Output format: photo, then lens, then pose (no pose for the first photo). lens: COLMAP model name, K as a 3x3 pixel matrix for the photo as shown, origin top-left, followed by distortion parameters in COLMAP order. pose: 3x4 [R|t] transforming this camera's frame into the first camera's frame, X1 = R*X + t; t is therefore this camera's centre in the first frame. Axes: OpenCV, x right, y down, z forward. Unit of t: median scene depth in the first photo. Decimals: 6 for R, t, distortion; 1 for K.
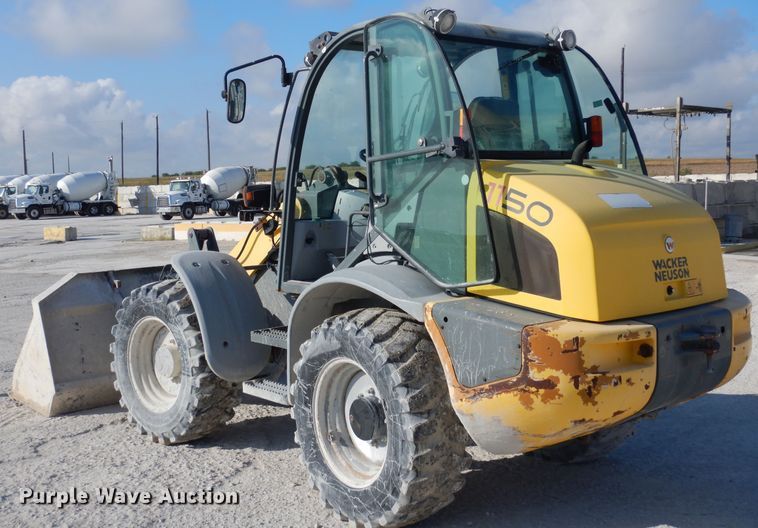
lens RADIAL K [[958.2, 0, 374.8], [0, 958.2, 266.2], [0, 0, 1]] dist [0.019375, 0.000000]
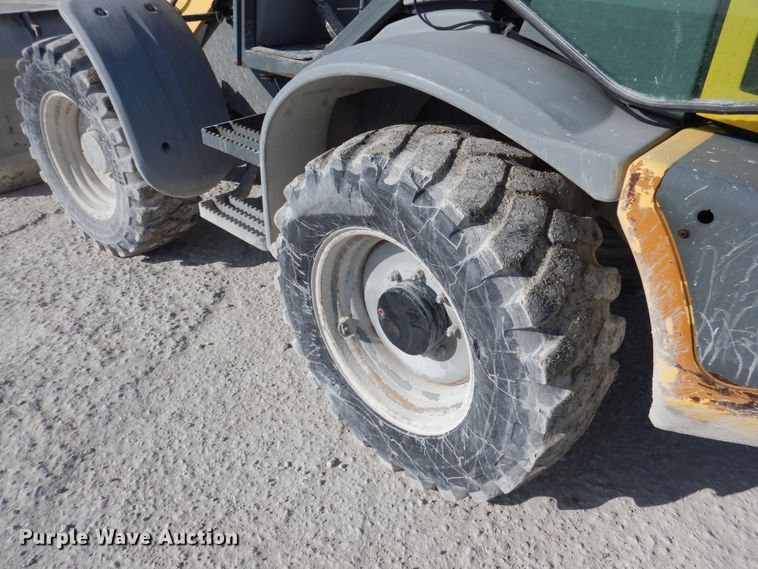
lens RADIAL K [[538.8, 0, 381.4], [0, 538.8, 290.2], [0, 0, 1]] dist [0.005500, 0.005037]
pose [[0.991426, -0.036662, 0.125420, -0.057501], [-0.025661, 0.886516, 0.461986, -0.009022], [-0.128124, -0.461243, 0.877974, 0.616744]]
